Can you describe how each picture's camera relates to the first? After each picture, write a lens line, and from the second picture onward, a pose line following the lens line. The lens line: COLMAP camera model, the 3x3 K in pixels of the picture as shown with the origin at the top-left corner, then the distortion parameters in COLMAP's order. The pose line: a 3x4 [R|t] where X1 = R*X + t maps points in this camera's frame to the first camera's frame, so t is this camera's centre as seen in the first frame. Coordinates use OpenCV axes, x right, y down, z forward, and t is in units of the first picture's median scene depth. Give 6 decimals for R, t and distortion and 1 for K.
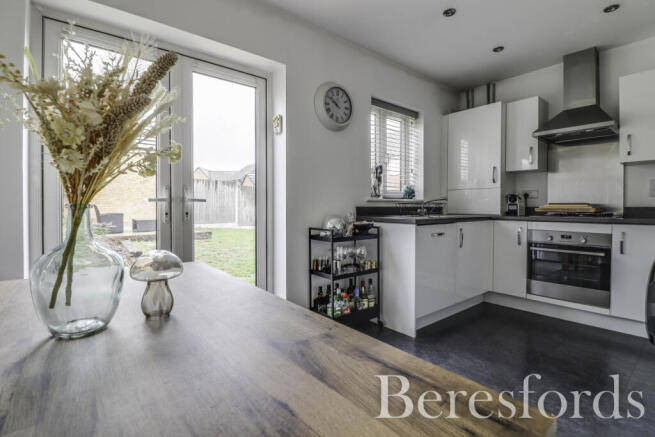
lens RADIAL K [[310.1, 0, 326.5], [0, 310.1, 212.5], [0, 0, 1]] dist [0.000554, -0.013399]
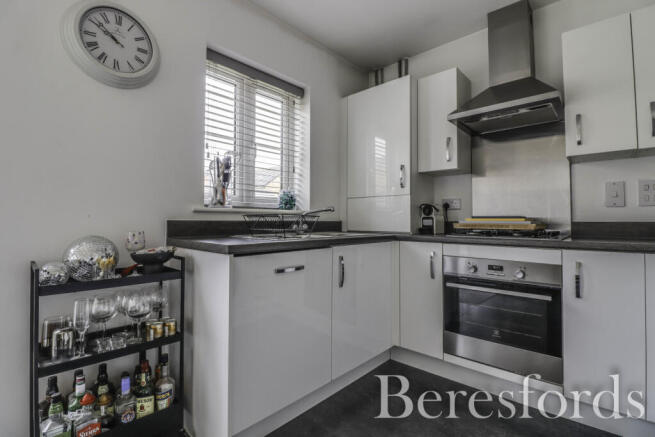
lens RADIAL K [[310.1, 0, 326.5], [0, 310.1, 212.5], [0, 0, 1]] dist [0.000554, -0.013399]
pose [[0.989612, 0.006634, 0.143614, 0.296657], [0.000012, 0.998931, -0.046222, -0.006898], [-0.143767, 0.045744, 0.988554, 0.360746]]
